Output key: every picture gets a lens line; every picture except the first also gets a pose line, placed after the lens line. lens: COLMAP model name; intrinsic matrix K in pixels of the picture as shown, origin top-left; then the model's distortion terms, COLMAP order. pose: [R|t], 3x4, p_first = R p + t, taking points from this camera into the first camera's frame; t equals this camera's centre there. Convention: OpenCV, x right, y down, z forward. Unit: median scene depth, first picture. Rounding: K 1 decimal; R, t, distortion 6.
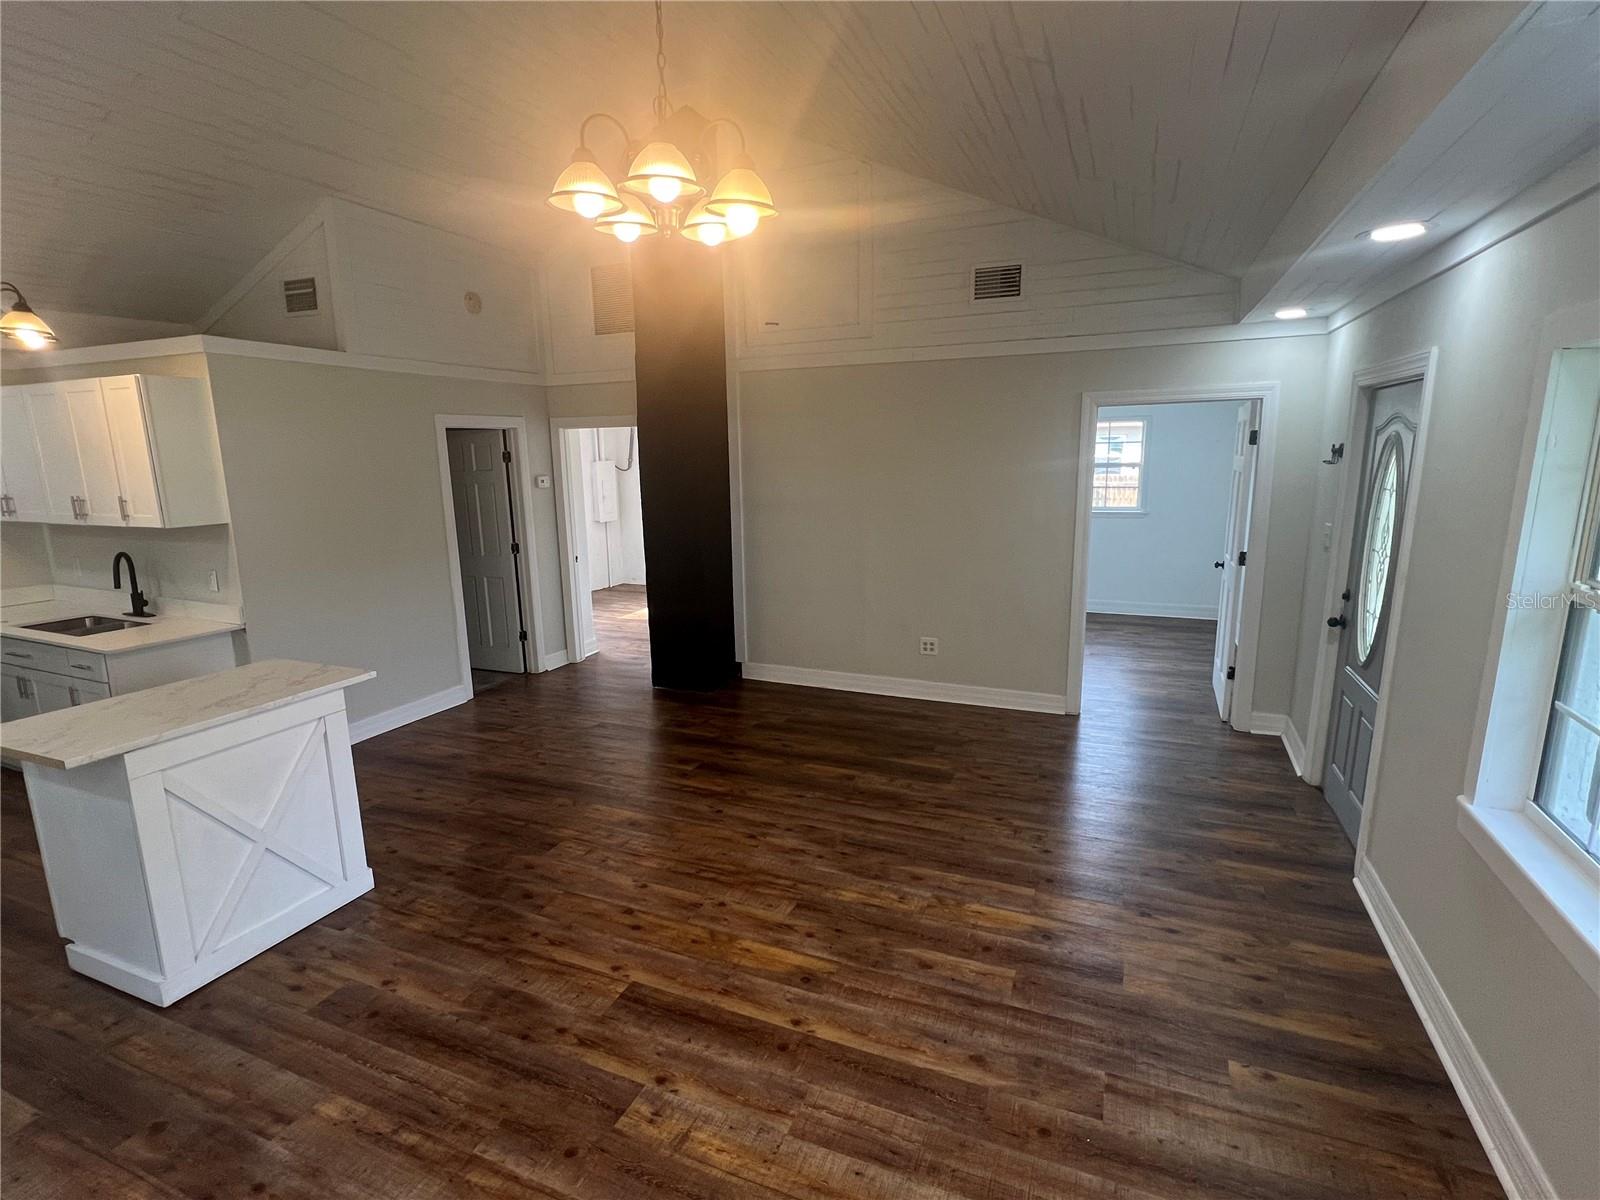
lens RADIAL K [[774.6, 0, 794.5], [0, 774.6, 602.4], [0, 0, 1]] dist [-0.001143, 0.000352]
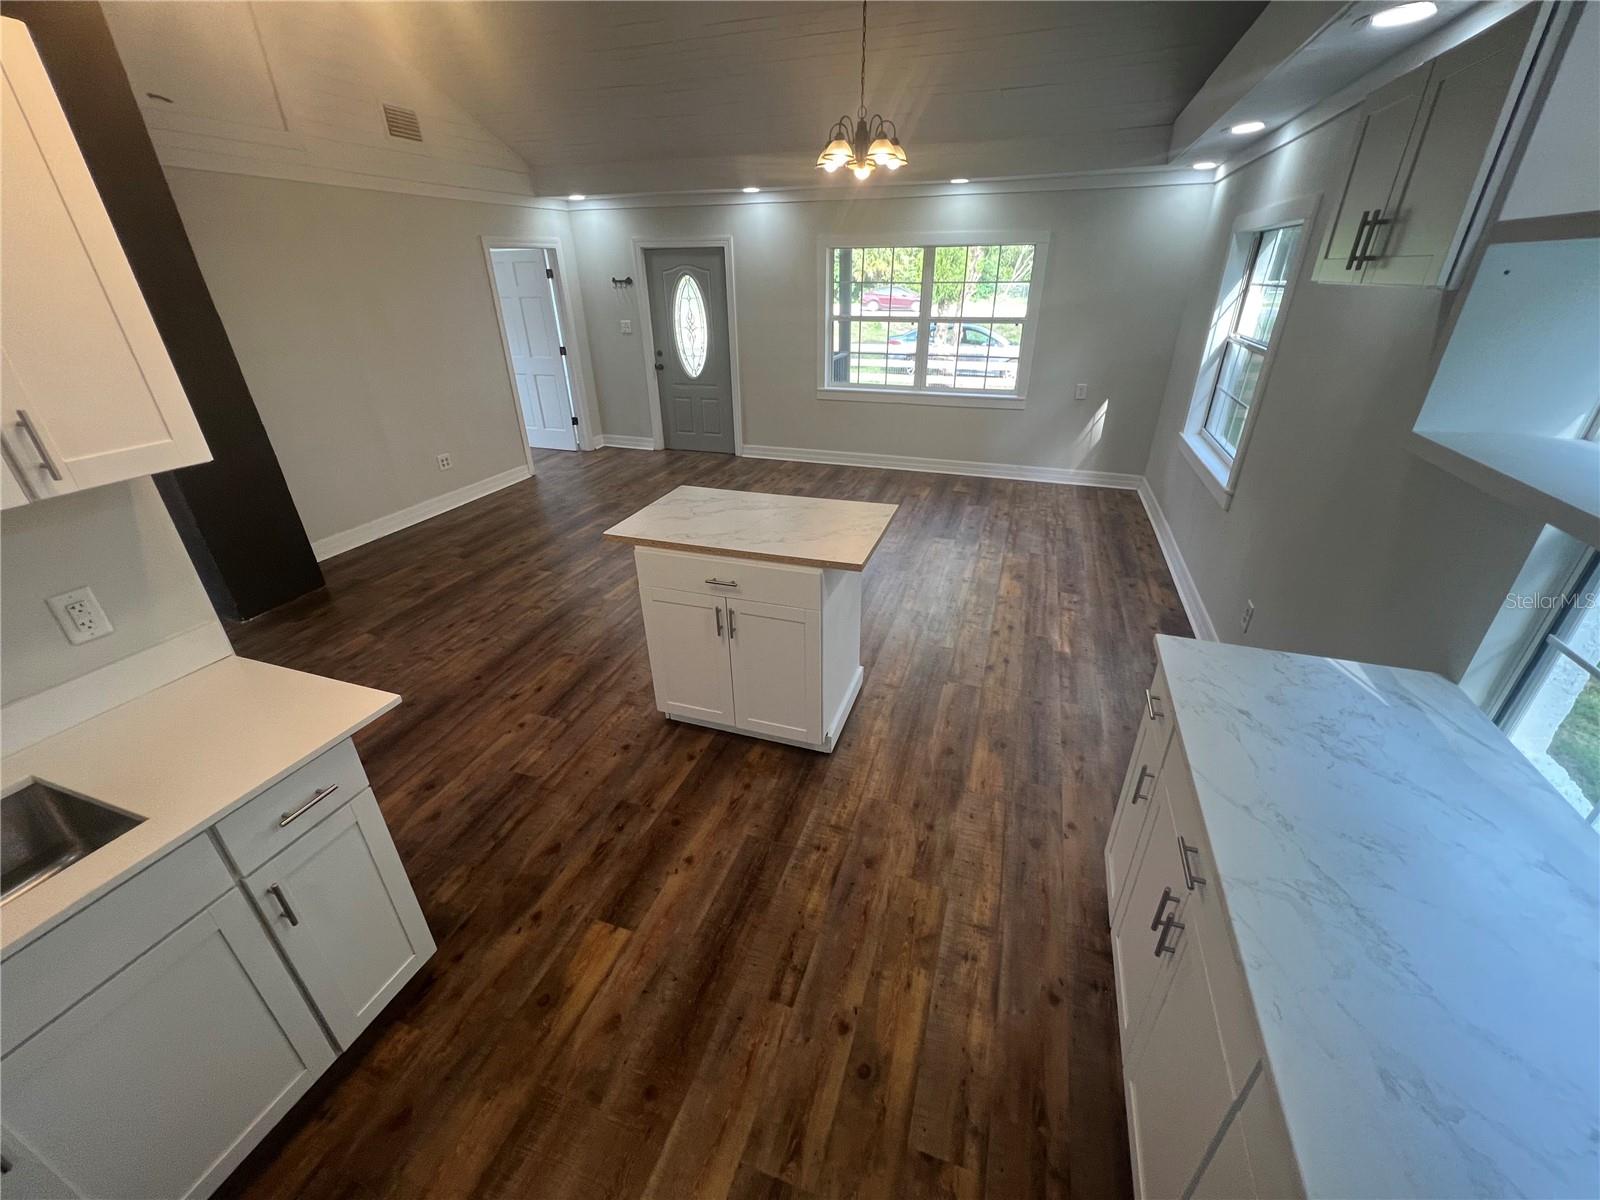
lens RADIAL K [[640.5, 0, 803.3], [0, 640.5, 603.6], [0, 0, 1]] dist [-0.003422, 0.001044]
pose [[-0.073502, -0.444441, 0.892788, -1.031205], [0.201204, 0.870193, 0.449758, -0.104372], [-0.976788, 0.212690, 0.025462, 0.586510]]
